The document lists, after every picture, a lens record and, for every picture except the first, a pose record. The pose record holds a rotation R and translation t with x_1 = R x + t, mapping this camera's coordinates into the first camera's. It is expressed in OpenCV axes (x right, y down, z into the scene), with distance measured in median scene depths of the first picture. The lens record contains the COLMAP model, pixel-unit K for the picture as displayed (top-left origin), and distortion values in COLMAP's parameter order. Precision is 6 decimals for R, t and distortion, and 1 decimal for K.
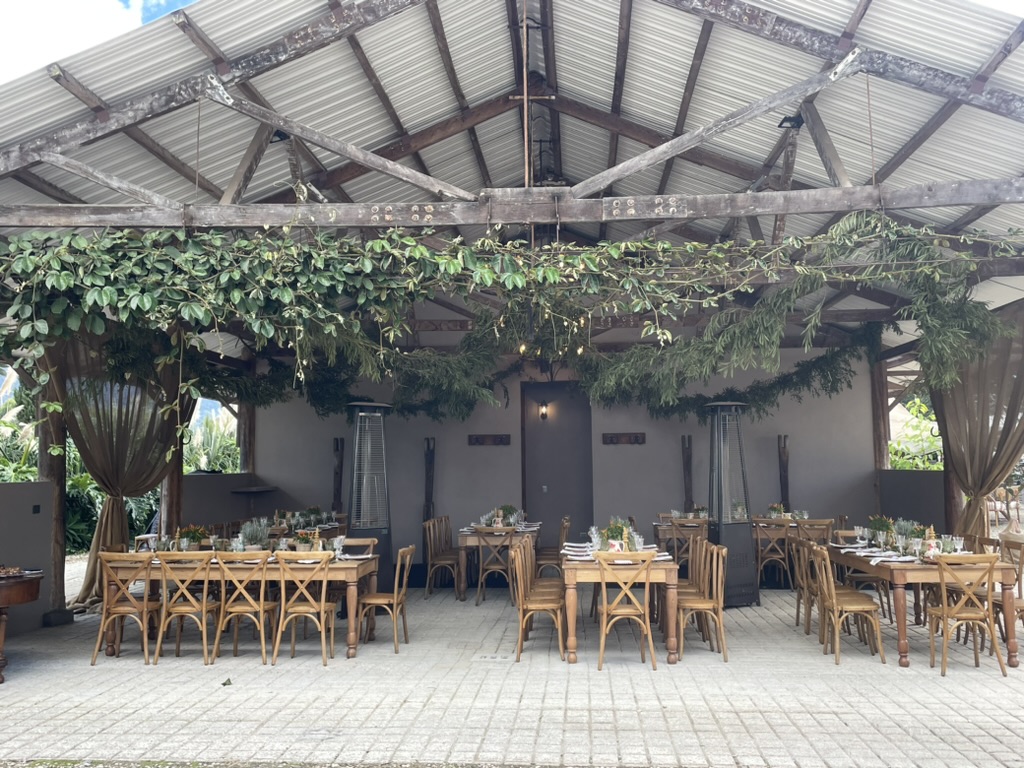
lens RADIAL K [[952.3, 0, 512.0], [0, 952.3, 384.0], [0, 0, 1]] dist [0.006312, -0.006933]
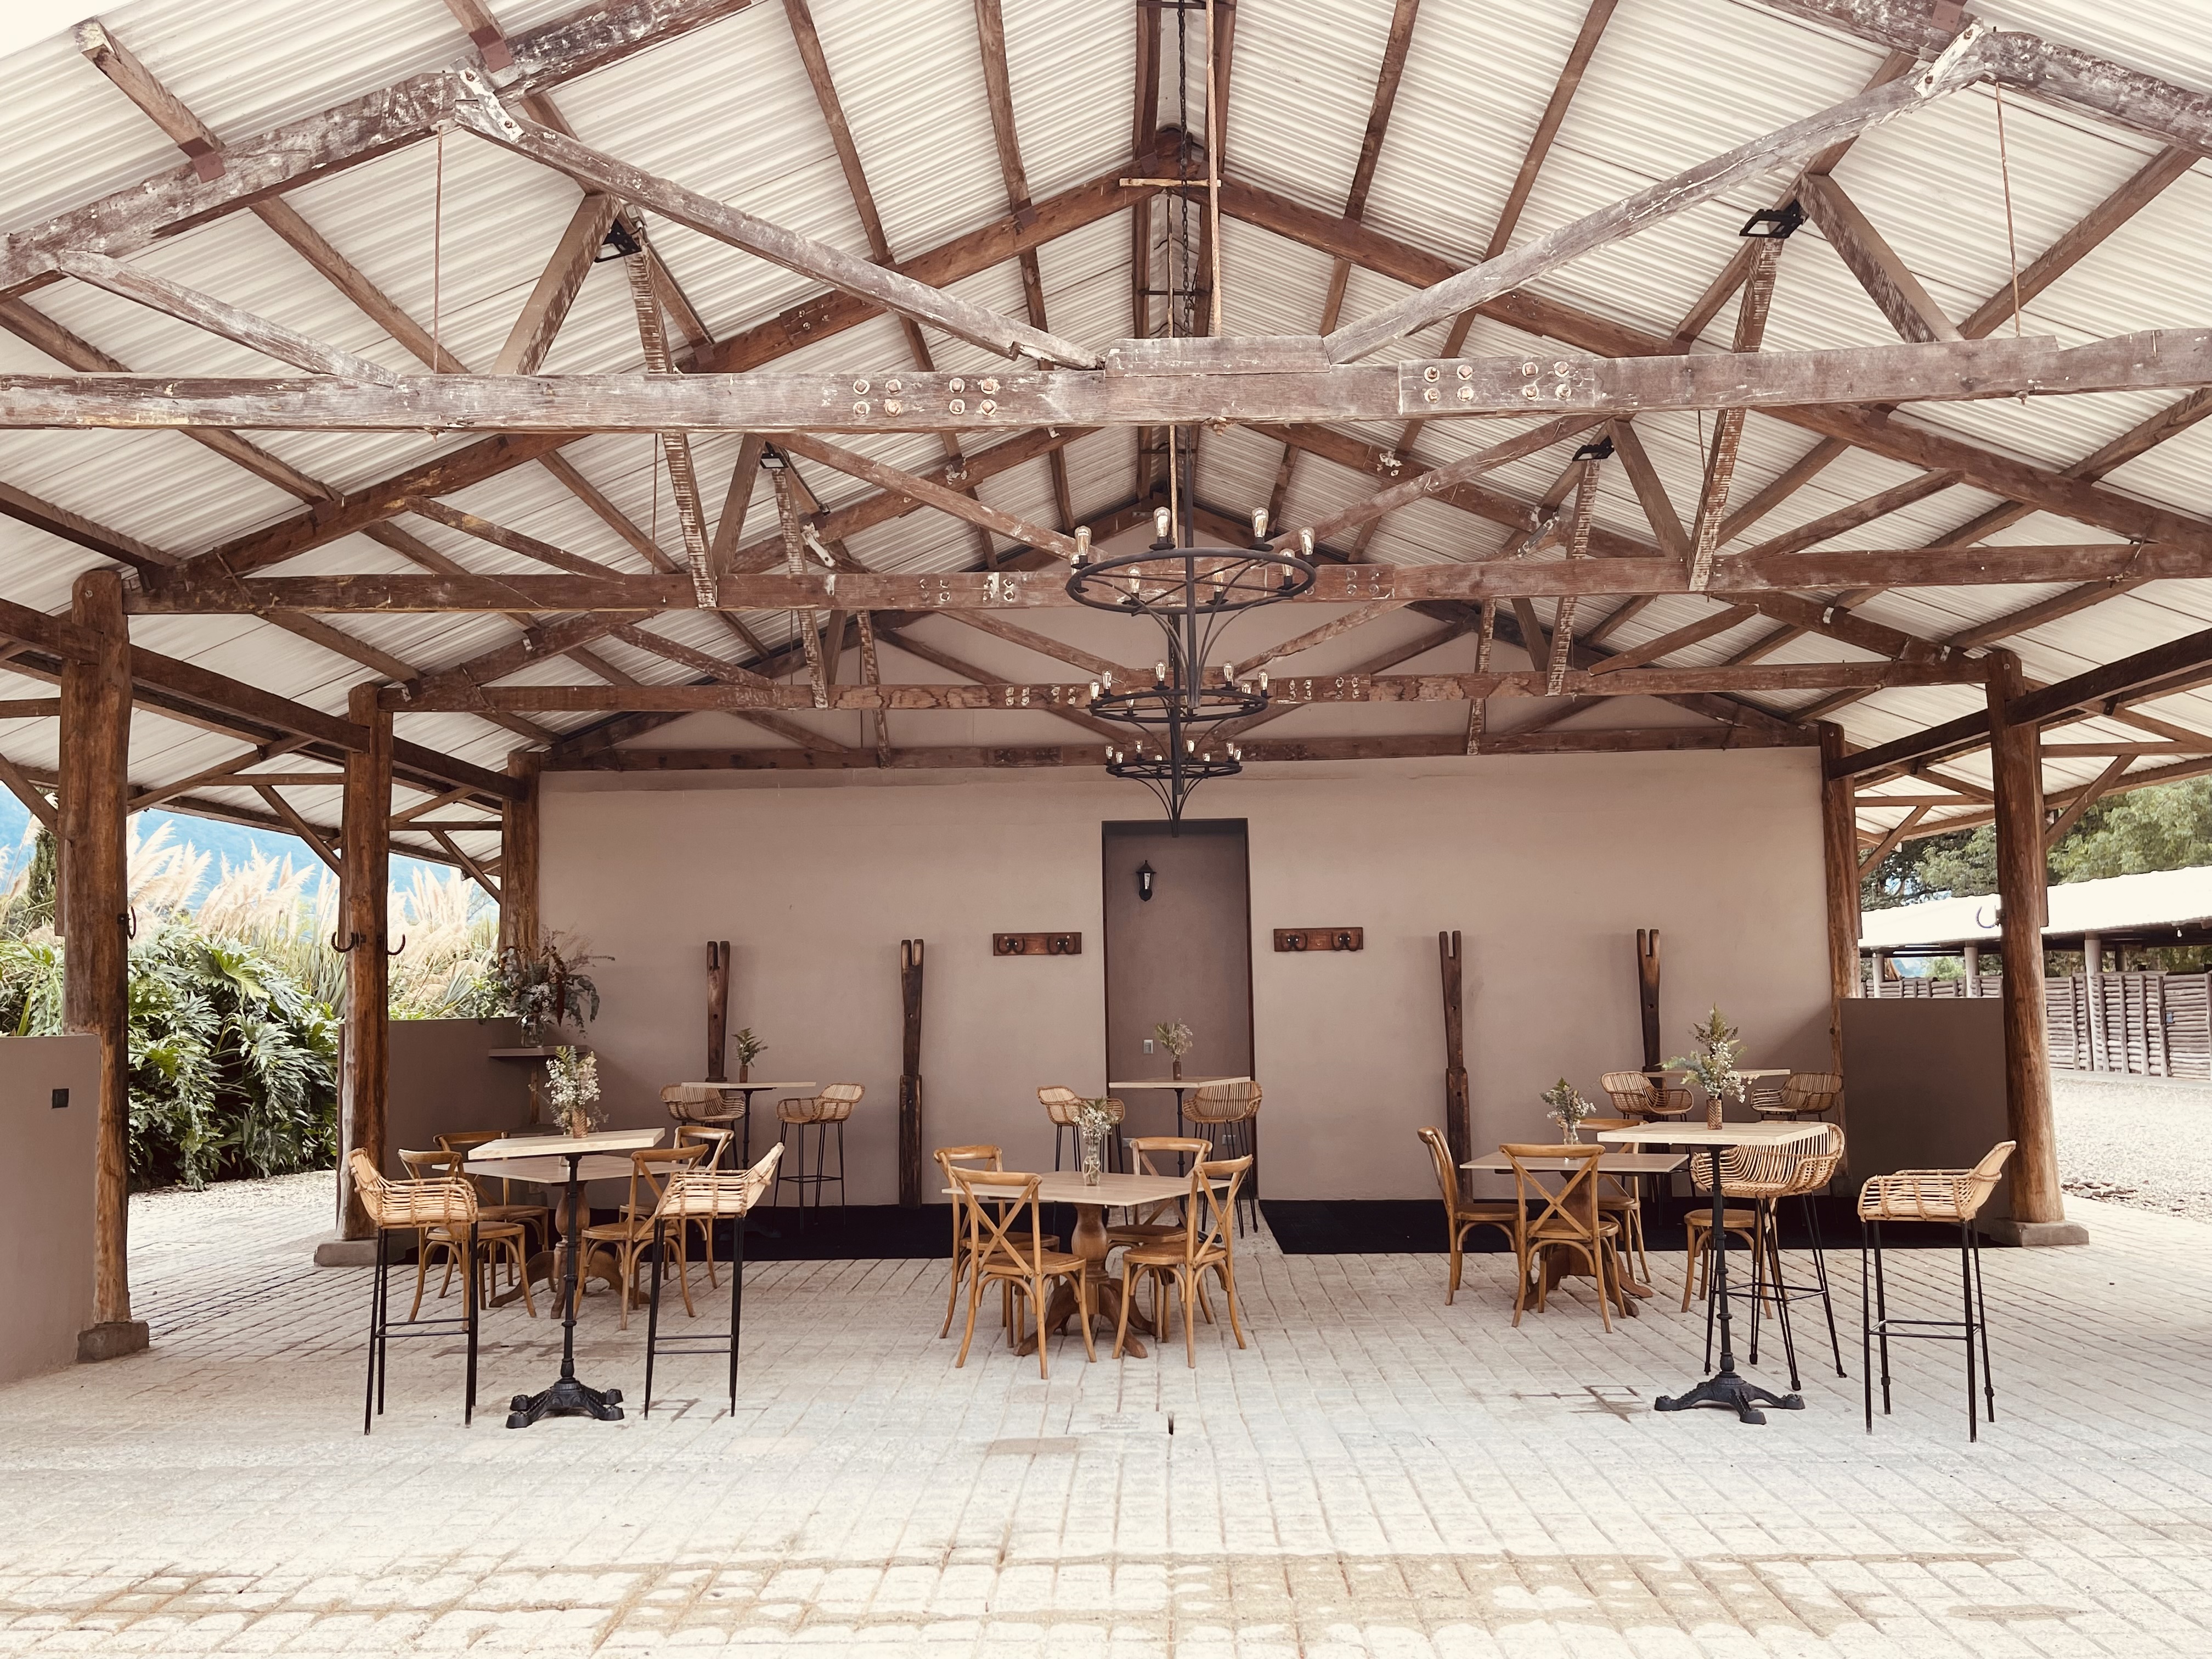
lens RADIAL K [[1838.8, 0, 1102.8], [0, 1838.8, 864.8], [0, 0, 1]] dist [-0.006254, -0.010167]
pose [[0.998807, -0.003655, 0.048705, -0.074971], [0.003172, 0.999945, 0.010004, 0.021249], [-0.048739, -0.009838, 0.998763, 0.169614]]
